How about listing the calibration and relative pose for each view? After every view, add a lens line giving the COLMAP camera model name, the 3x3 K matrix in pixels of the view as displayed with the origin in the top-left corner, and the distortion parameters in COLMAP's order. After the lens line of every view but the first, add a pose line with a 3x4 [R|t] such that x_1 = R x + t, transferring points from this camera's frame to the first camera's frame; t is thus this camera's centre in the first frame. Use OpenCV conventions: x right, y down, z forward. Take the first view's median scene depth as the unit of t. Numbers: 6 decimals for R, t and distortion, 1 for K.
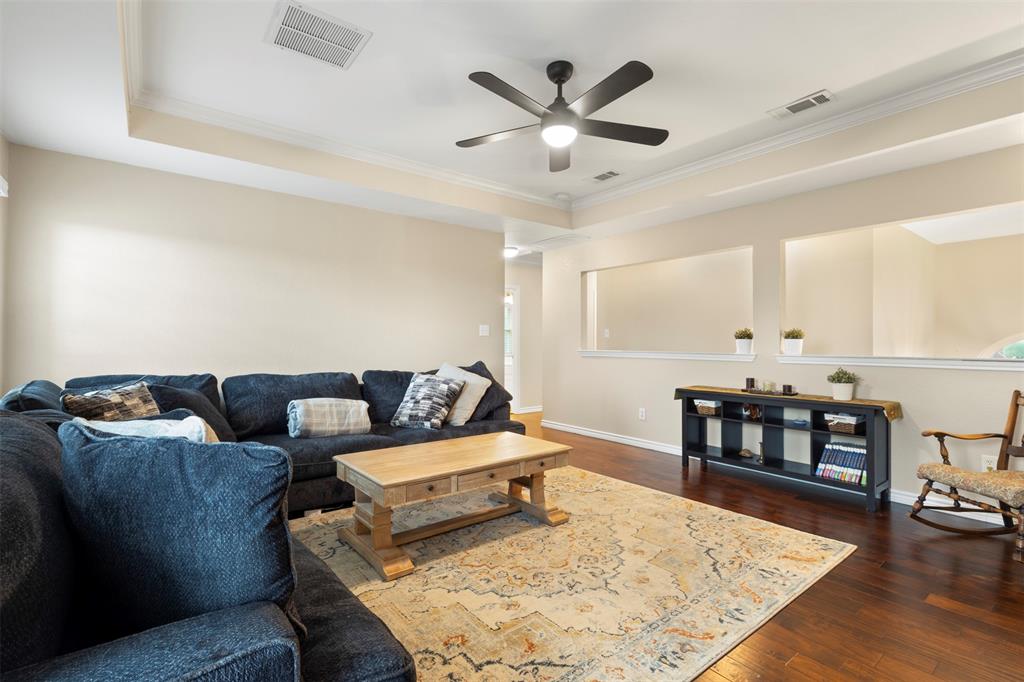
lens RADIAL K [[470.4, 0, 503.7], [0, 470.4, 342.3], [0, 0, 1]] dist [-0.003684, 0.000125]
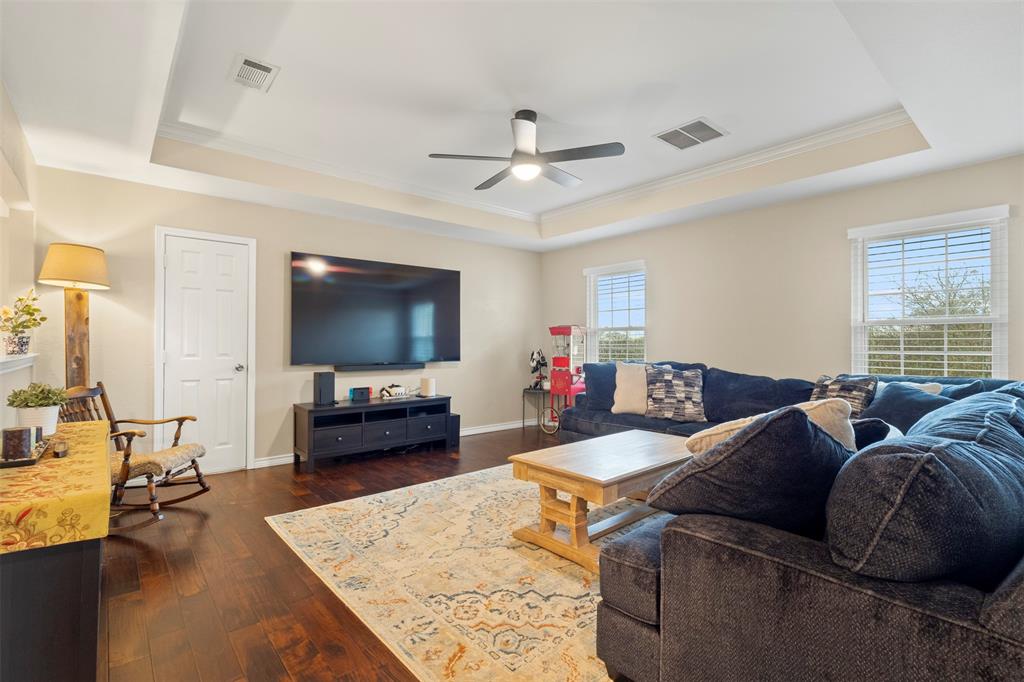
lens RADIAL K [[470.4, 0, 503.7], [0, 470.4, 342.3], [0, 0, 1]] dist [-0.003684, 0.000125]
pose [[-0.998908, -0.007064, -0.046178, 0.229256], [-0.006929, 0.999971, -0.003067, 0.007304], [0.046198, -0.002744, -0.998929, 2.193060]]
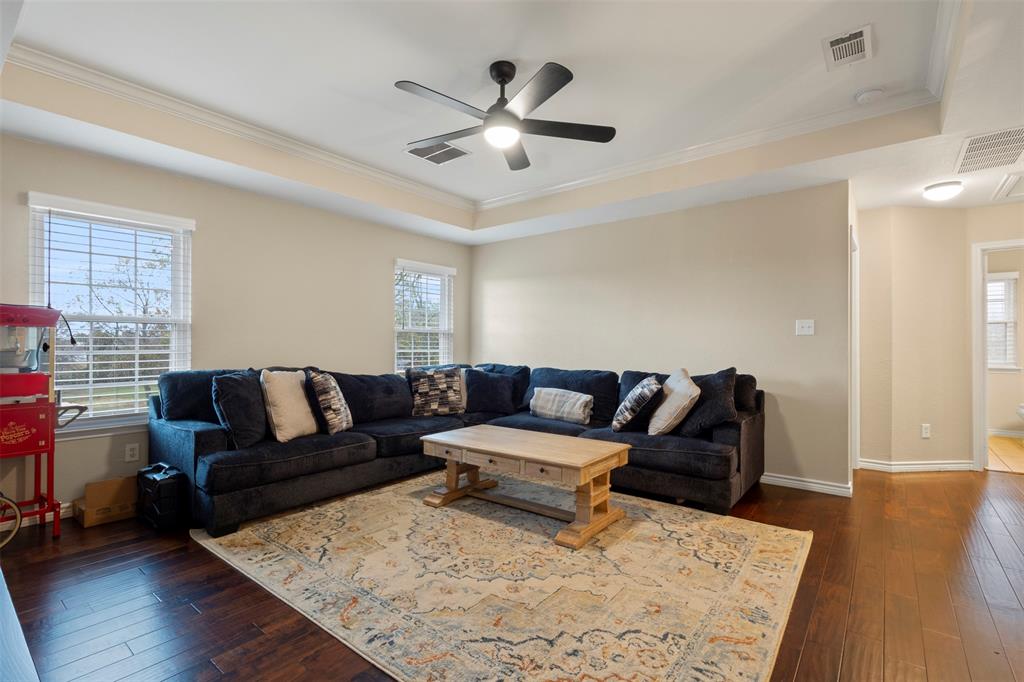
lens RADIAL K [[473.4, 0, 512.0], [0, 473.4, 341.0], [0, 0, 1]] dist [0.000388, 0.000081]
pose [[0.244681, -0.011726, -0.969533, 1.096399], [-0.001289, 0.999922, -0.012418, 0.008873], [0.969603, 0.004288, 0.244647, 0.768832]]
